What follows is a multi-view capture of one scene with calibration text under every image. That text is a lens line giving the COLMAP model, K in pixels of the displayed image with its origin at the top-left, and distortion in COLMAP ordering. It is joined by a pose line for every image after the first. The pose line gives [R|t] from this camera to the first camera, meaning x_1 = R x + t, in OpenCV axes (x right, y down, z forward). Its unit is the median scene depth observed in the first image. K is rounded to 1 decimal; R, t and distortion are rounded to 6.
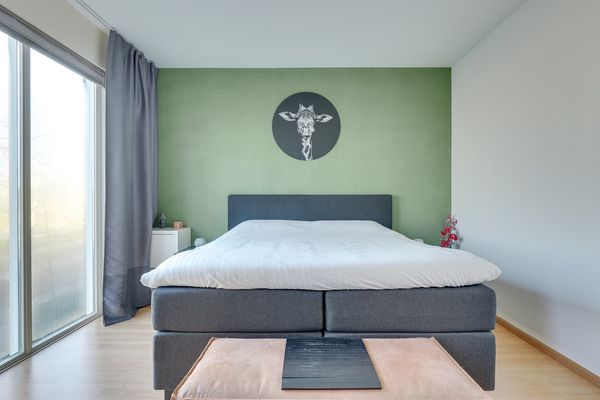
lens RADIAL K [[320.4, 0, 304.5], [0, 320.4, 197.2], [0, 0, 1]] dist [-0.001432, 0.000004]
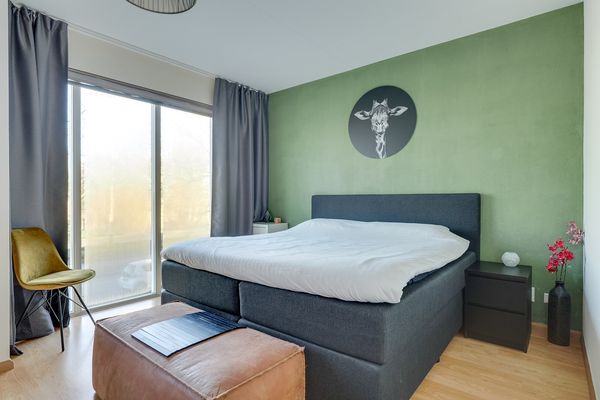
lens RADIAL K [[320.4, 0, 304.5], [0, 320.4, 197.2], [0, 0, 1]] dist [-0.001432, 0.000004]
pose [[0.776050, -0.003597, -0.630661, 0.432246], [0.004636, 0.999989, 0.000001, -0.000525], [0.630654, -0.002924, 0.776058, 0.118778]]
